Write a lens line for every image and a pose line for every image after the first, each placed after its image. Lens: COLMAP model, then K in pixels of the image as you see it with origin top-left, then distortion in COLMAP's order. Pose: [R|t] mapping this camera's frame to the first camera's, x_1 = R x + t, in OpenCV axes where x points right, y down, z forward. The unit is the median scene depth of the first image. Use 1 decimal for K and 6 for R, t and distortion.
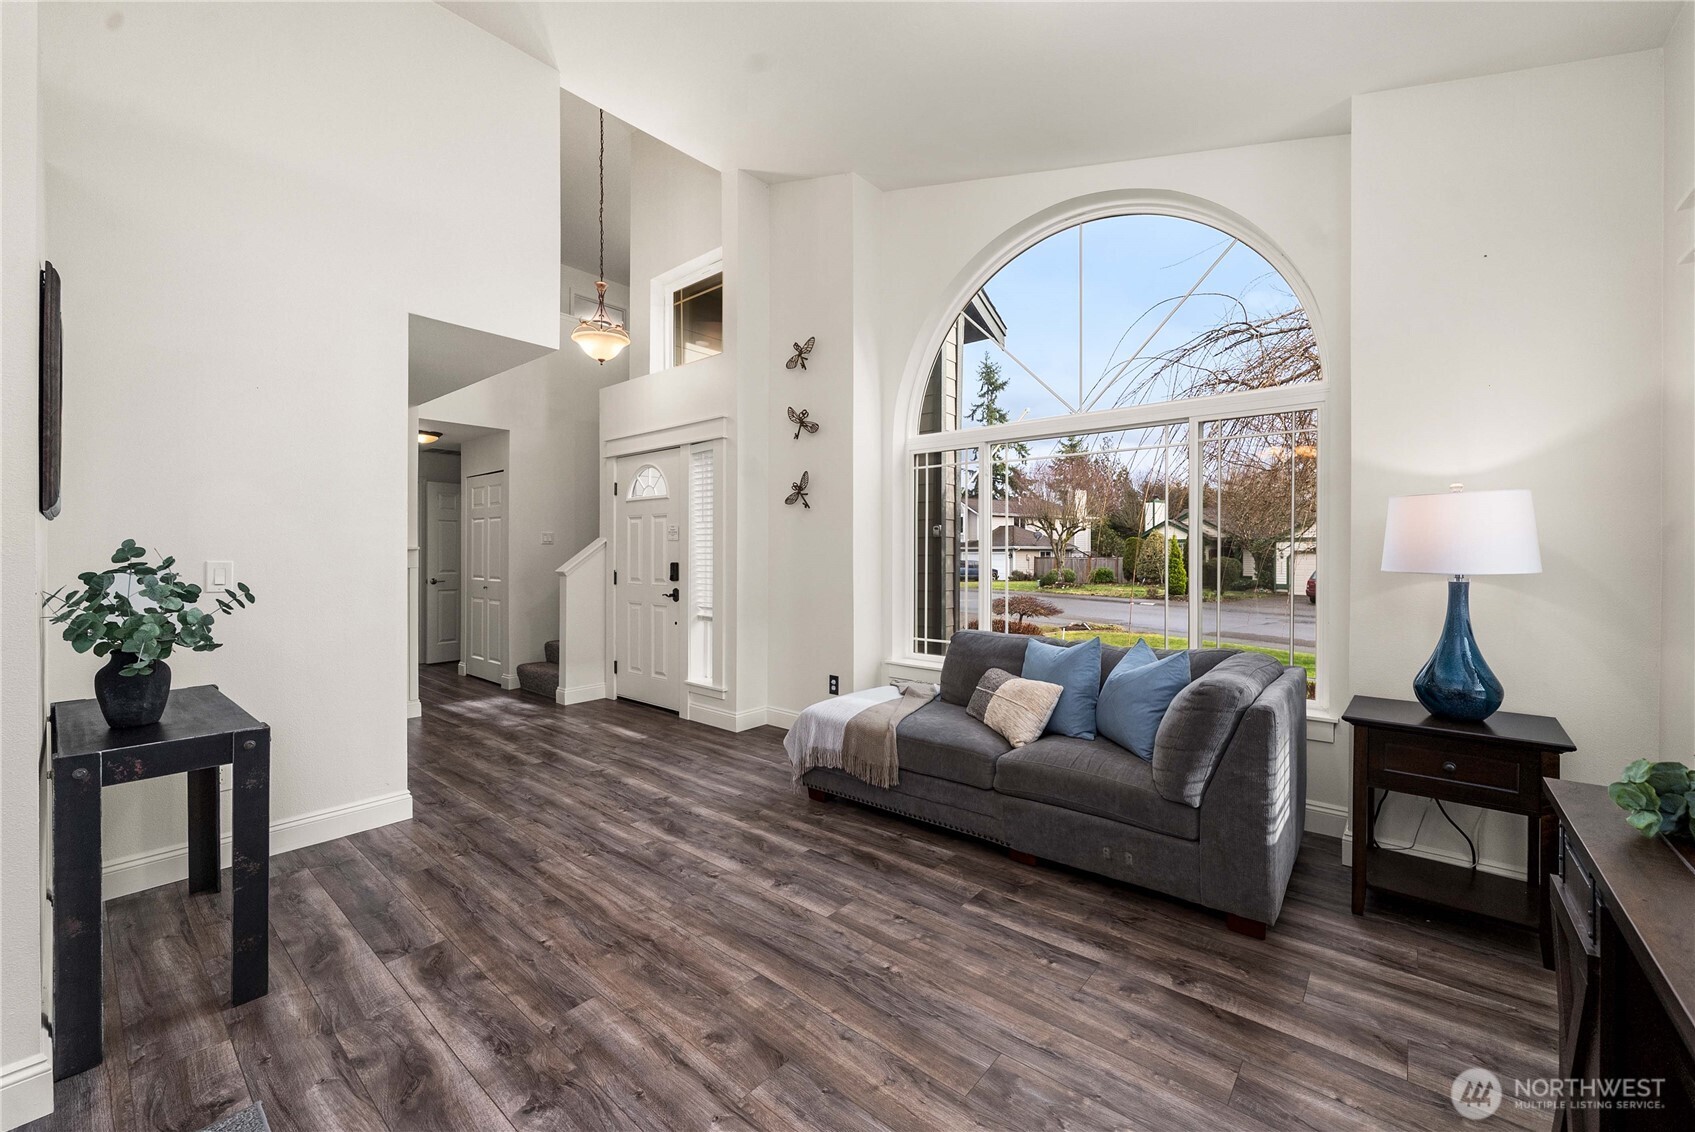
lens RADIAL K [[668.9, 0, 851.4], [0, 668.9, 560.8], [0, 0, 1]] dist [0.001599, 0.000010]
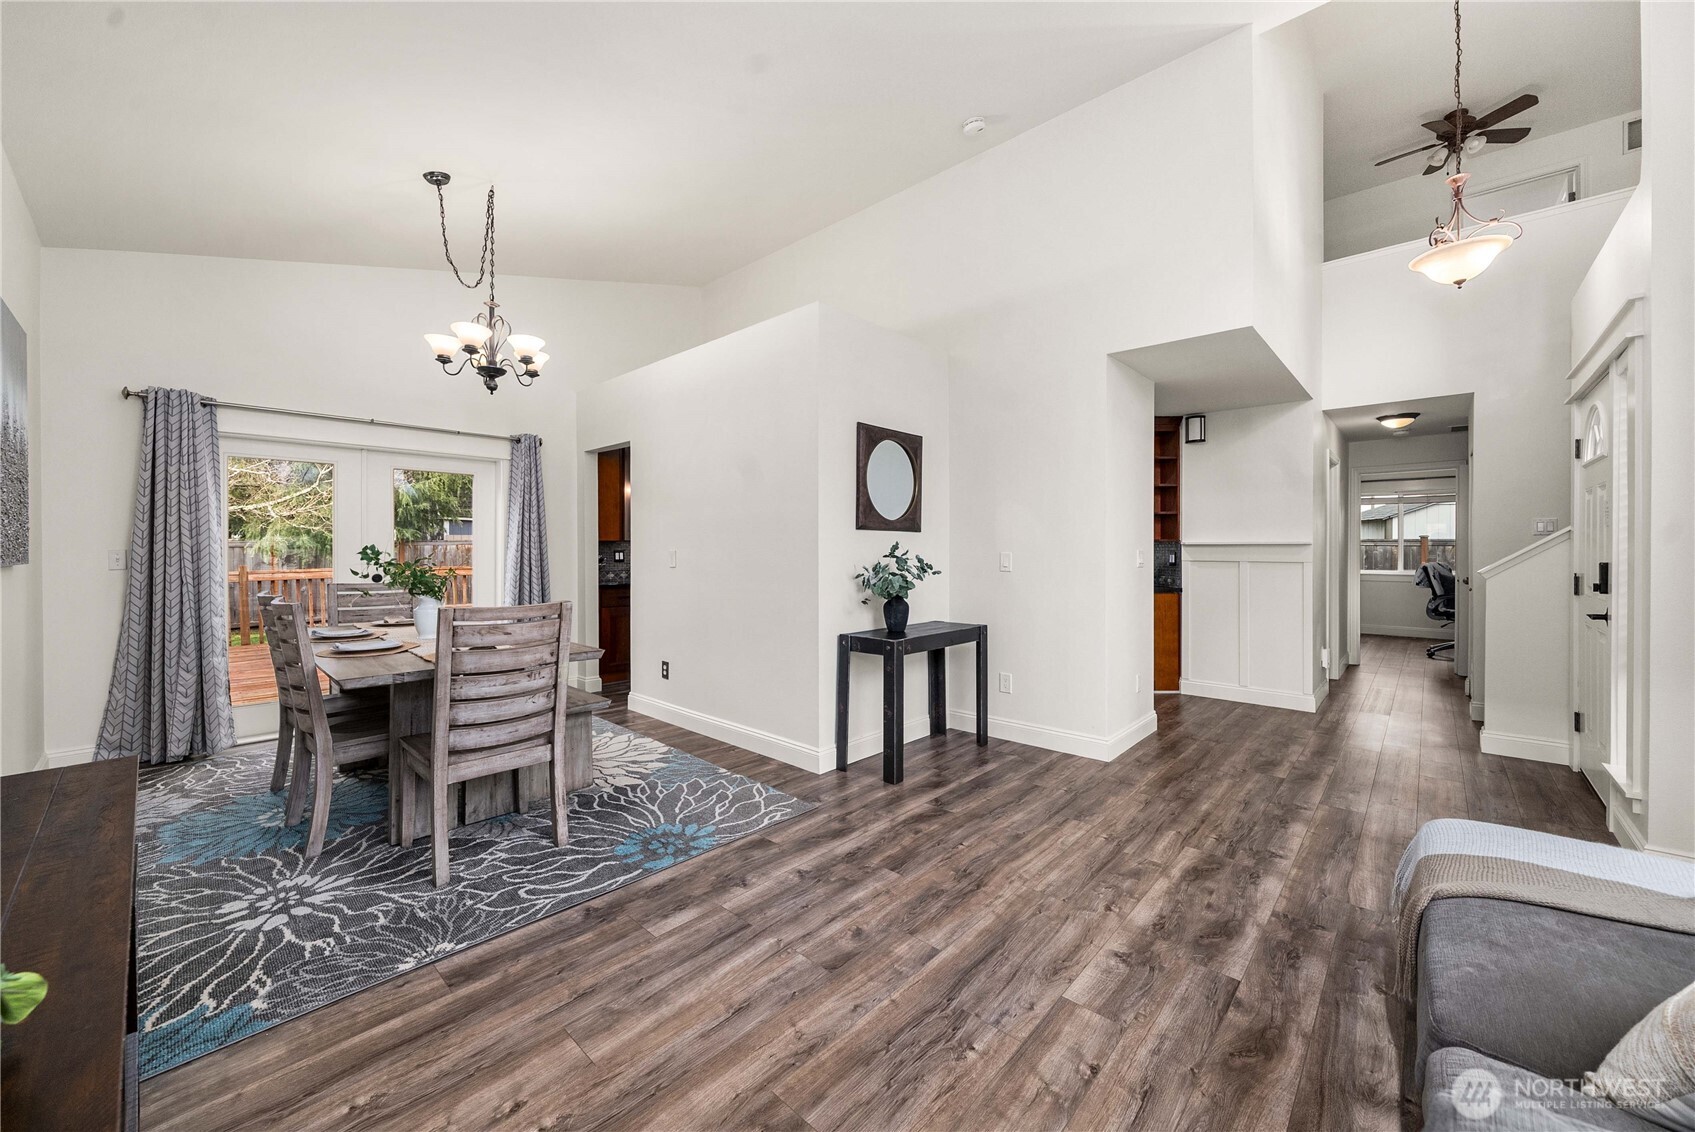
lens RADIAL K [[645.4, 0, 850.4], [0, 645.4, 563.6], [0, 0, 1]] dist [-0.001396, -0.000156]
pose [[-0.047353, 0.021422, -0.998649, 0.669639], [-0.009935, 0.999710, 0.021915, -0.005841], [0.998829, 0.010960, -0.047126, 0.696885]]
